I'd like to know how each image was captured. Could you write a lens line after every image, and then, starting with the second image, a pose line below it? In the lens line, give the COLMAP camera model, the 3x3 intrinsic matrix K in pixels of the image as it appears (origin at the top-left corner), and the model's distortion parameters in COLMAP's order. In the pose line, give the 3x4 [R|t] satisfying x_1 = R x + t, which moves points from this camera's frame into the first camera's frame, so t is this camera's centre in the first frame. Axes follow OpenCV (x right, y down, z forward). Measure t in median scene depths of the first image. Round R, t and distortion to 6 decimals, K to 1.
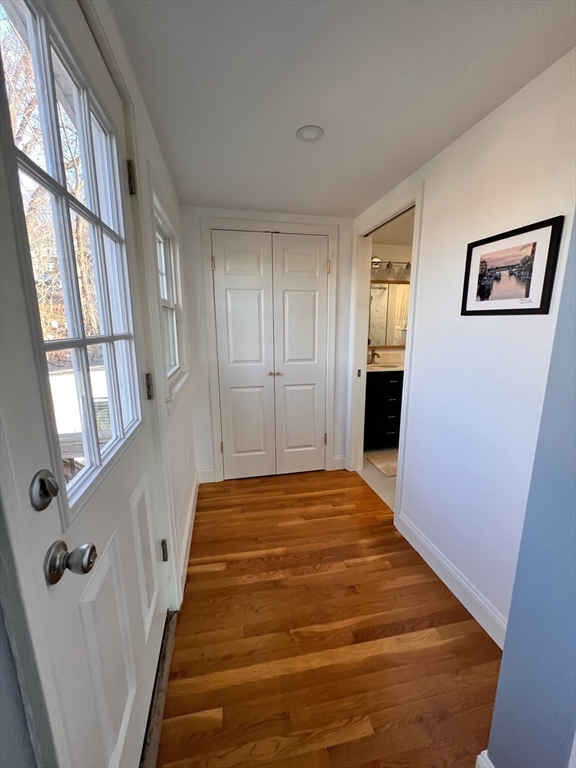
lens RADIAL K [[306.0, 0, 286.6], [0, 306.0, 383.7], [0, 0, 1]] dist [-0.002188, 0.000003]
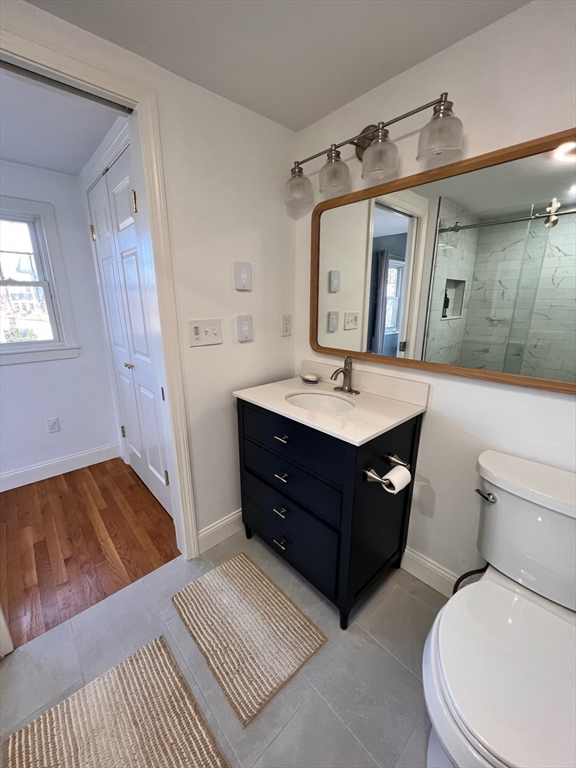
lens RADIAL K [[306.0, 0, 287.4], [0, 306.0, 384.7], [0, 0, 1]] dist [-0.002188, 0.000003]
pose [[0.509547, 0.212854, -0.833700, 0.874896], [-0.156648, 0.975675, 0.153360, -0.168895], [0.846063, 0.052453, 0.530496, 1.002229]]
